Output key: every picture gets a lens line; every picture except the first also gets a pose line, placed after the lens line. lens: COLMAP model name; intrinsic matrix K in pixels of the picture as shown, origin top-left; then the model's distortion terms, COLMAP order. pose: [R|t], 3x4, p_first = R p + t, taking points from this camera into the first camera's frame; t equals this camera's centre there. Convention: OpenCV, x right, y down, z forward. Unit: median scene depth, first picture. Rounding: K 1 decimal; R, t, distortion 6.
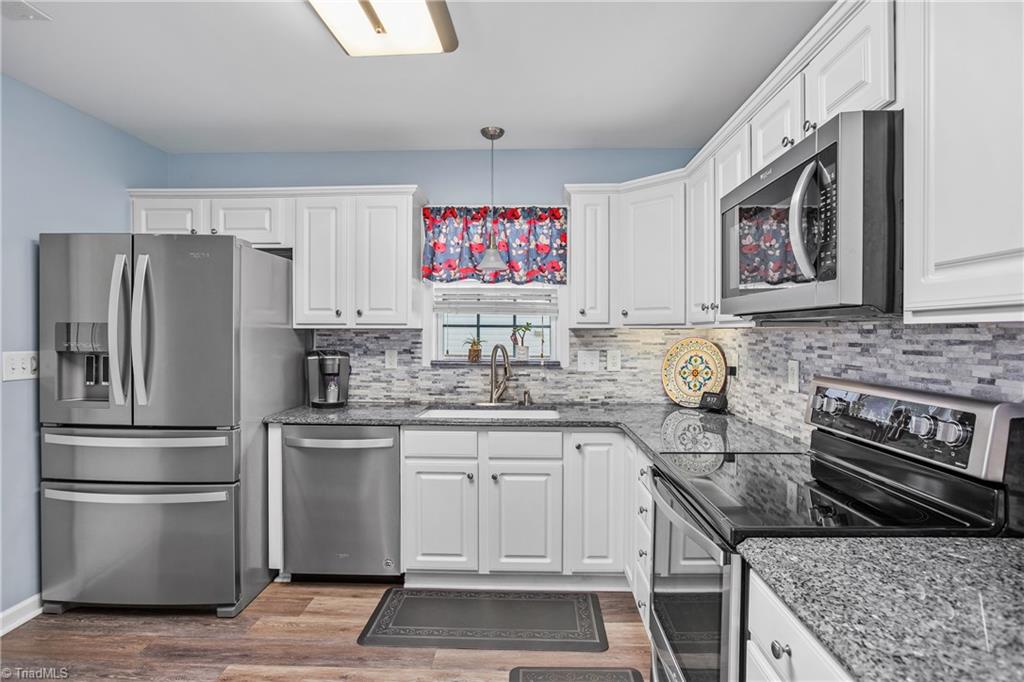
lens RADIAL K [[522.5, 0, 508.3], [0, 522.5, 339.2], [0, 0, 1]] dist [-0.072777, 0.036282]
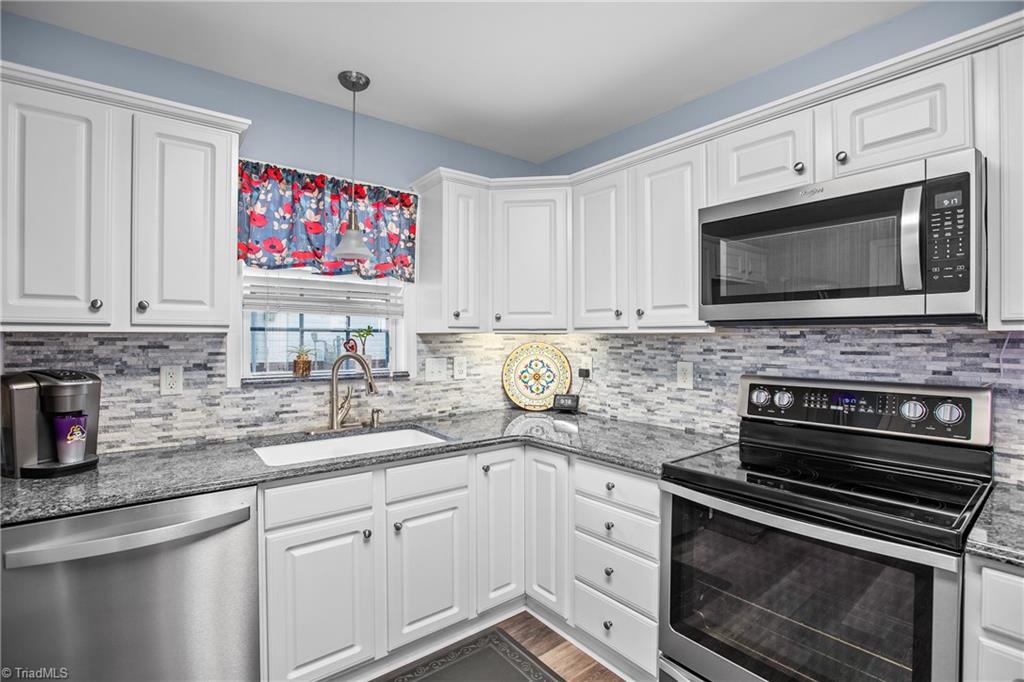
lens RADIAL K [[476.4, 0, 501.1], [0, 476.4, 339.0], [0, 0, 1]] dist [-0.061818, 0.027897]
pose [[0.770502, -0.004639, 0.637421, -0.287596], [0.010383, 0.999932, -0.005273, -0.005390], [-0.637354, 0.010681, 0.770497, 0.299514]]
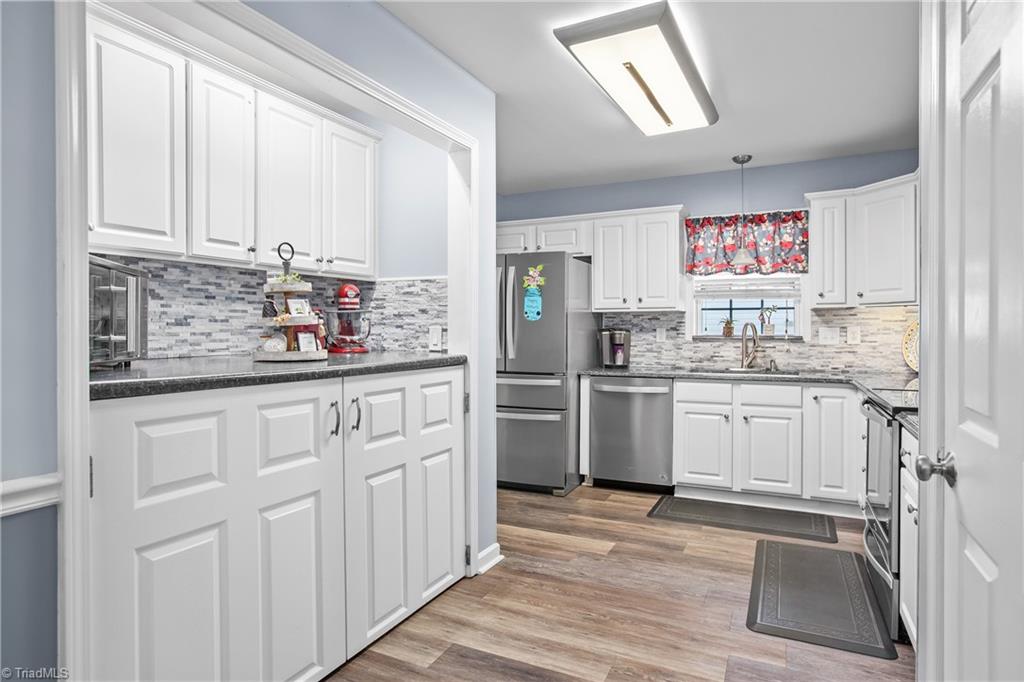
lens RADIAL K [[545.7, 0, 510.2], [0, 545.7, 331.6], [0, 0, 1]] dist [-0.021582, 0.001459]
pose [[0.910024, -0.002991, -0.414545, 0.002339], [-0.000161, 0.999971, -0.007568, 0.042026], [0.414555, 0.006954, 0.909997, -0.445321]]
